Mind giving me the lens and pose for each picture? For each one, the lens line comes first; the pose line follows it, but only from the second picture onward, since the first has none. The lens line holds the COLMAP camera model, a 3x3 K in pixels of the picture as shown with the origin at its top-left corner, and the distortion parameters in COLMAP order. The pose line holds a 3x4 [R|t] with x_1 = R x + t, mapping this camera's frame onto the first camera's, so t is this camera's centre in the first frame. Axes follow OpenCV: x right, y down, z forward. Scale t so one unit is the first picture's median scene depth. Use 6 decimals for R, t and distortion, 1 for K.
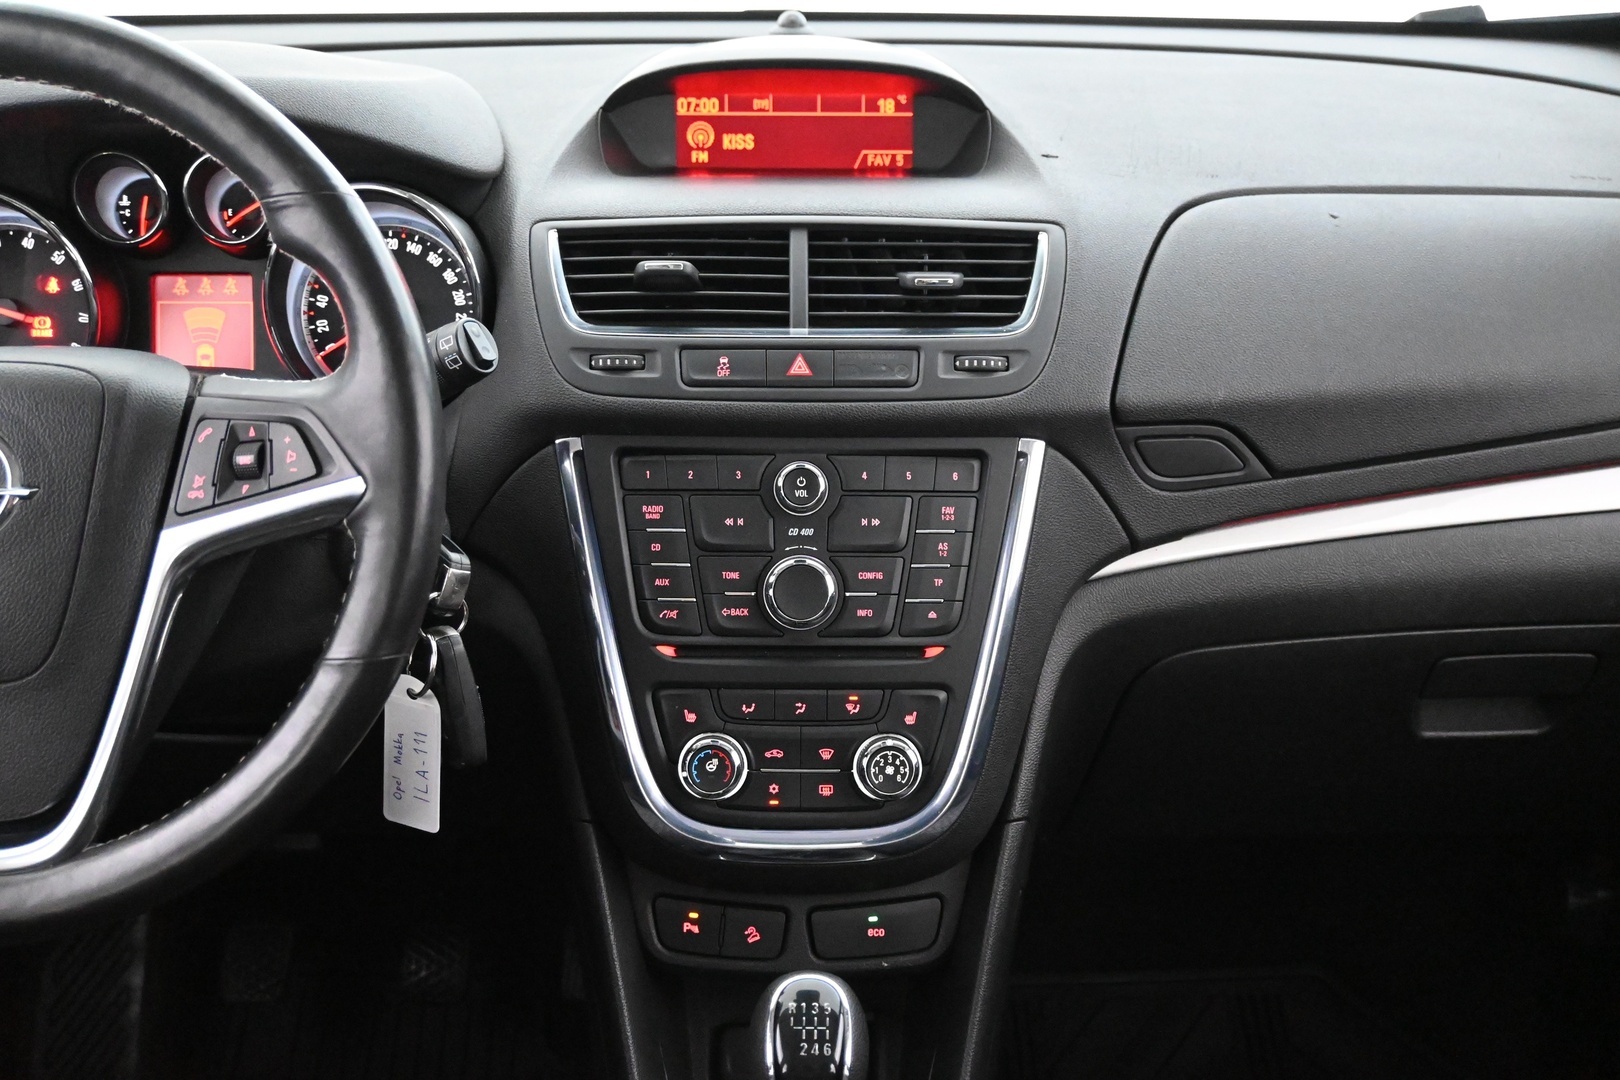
lens RADIAL K [[1721.1, 0, 830.9], [0, 1721.1, 547.9], [0, 0, 1]] dist [-0.005430, 0.000000]
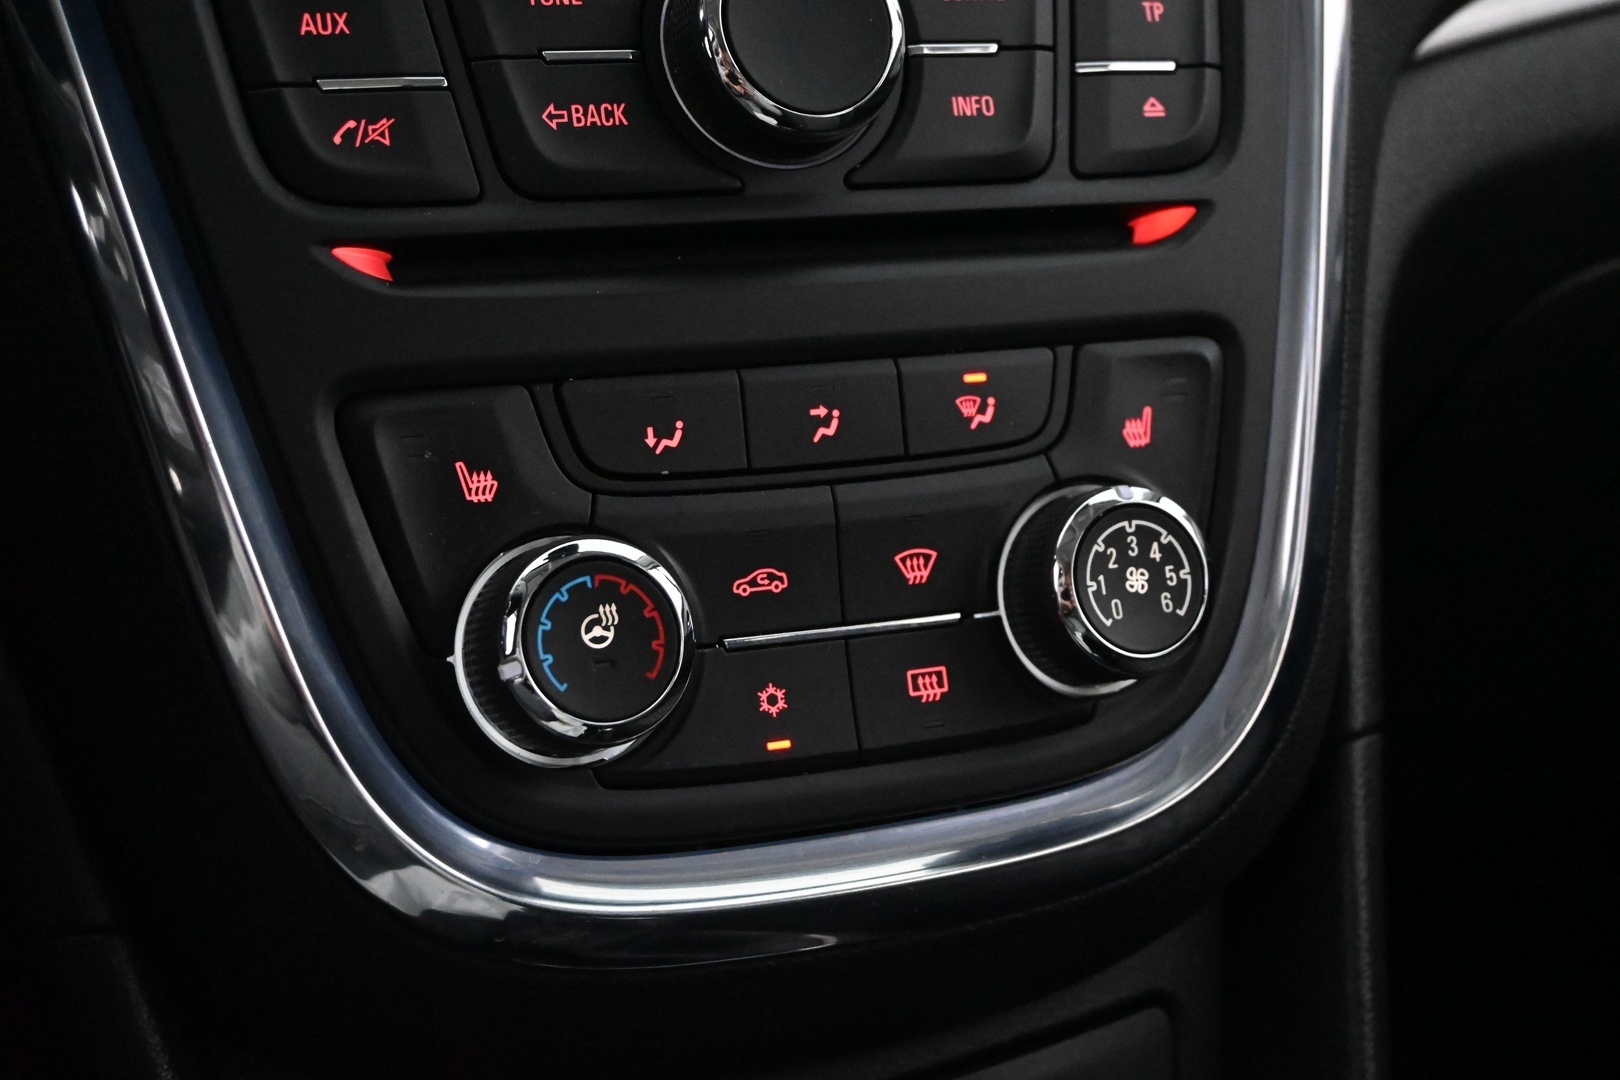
lens RADIAL K [[2623.9, 0, 811.4], [0, 2623.9, 544.3], [0, 0, 1]] dist [0.019066, 0.000000]
pose [[0.914394, -0.101399, 0.391922, -0.197275], [0.125606, 0.991407, -0.036552, 0.127092], [-0.384848, 0.082651, 0.919272, 0.560281]]
